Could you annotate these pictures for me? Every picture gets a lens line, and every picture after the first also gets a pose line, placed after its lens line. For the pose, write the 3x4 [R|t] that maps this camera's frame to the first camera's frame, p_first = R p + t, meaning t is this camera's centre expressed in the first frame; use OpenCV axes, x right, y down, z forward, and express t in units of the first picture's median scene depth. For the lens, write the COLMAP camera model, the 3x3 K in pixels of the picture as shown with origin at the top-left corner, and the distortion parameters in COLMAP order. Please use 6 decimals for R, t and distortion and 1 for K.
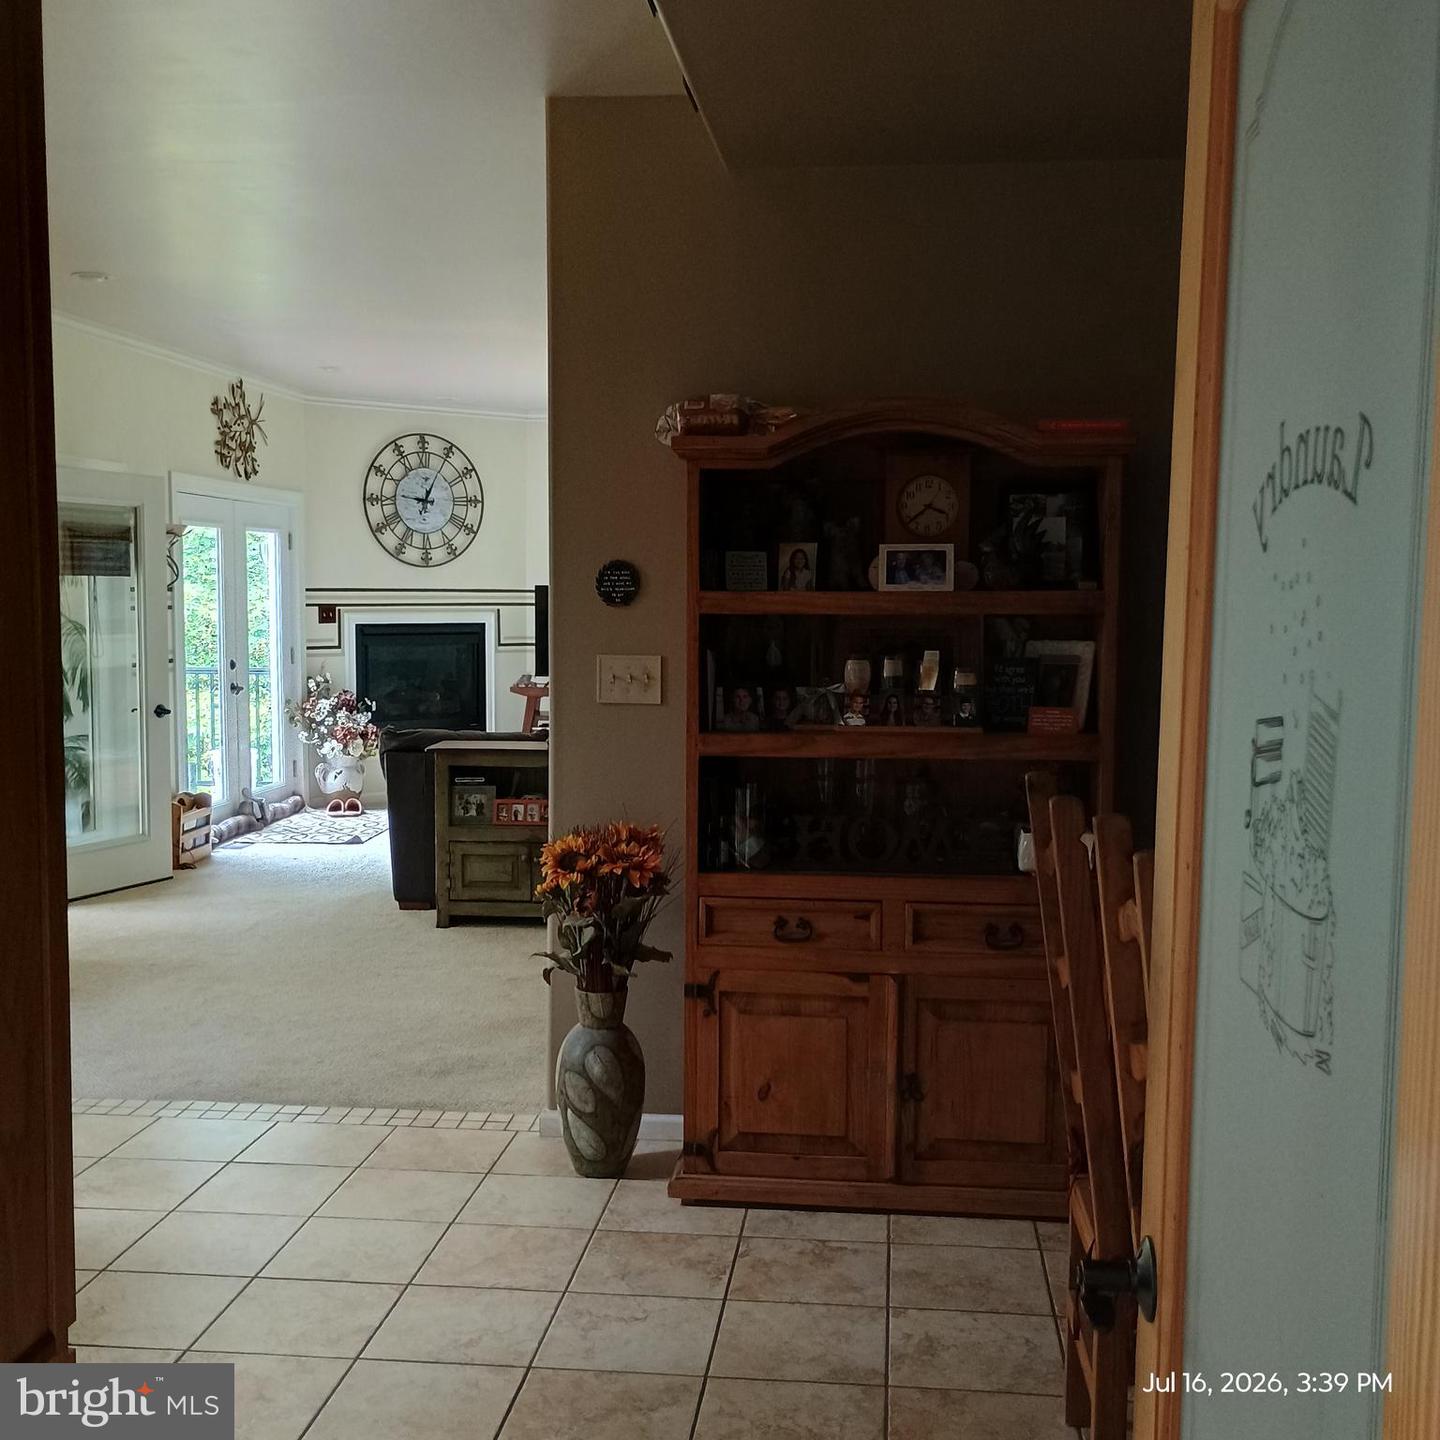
lens RADIAL K [[1669.7, 0, 722.1], [0, 1669.7, 715.6], [0, 0, 1]] dist [0.047731, 0.000000]
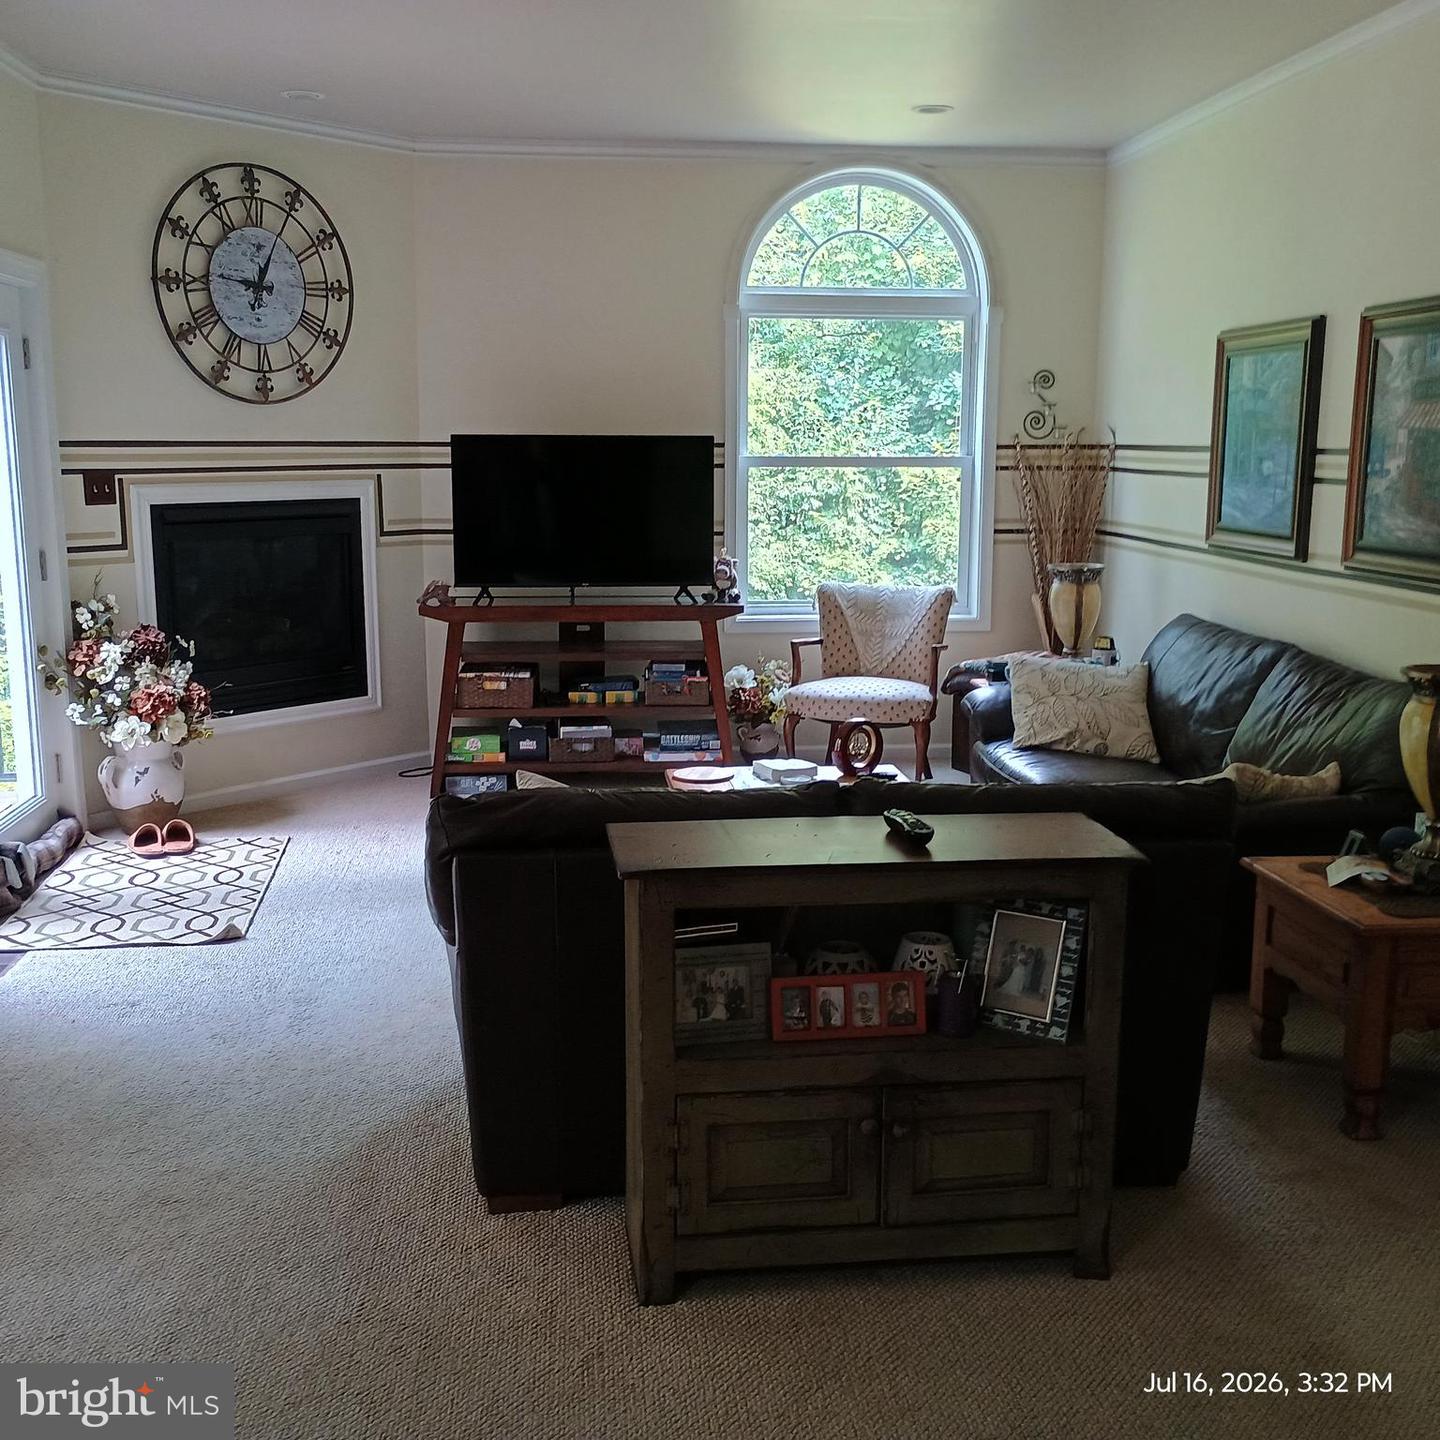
lens RADIAL K [[1669.7, 0, 717.9], [0, 1669.7, 731.9], [0, 0, 1]] dist [0.047731, 0.000000]
pose [[0.979151, -0.039706, 0.199213, -0.147783], [0.019473, 0.994541, 0.102515, -0.032917], [-0.202196, -0.096499, 0.974579, 0.400395]]
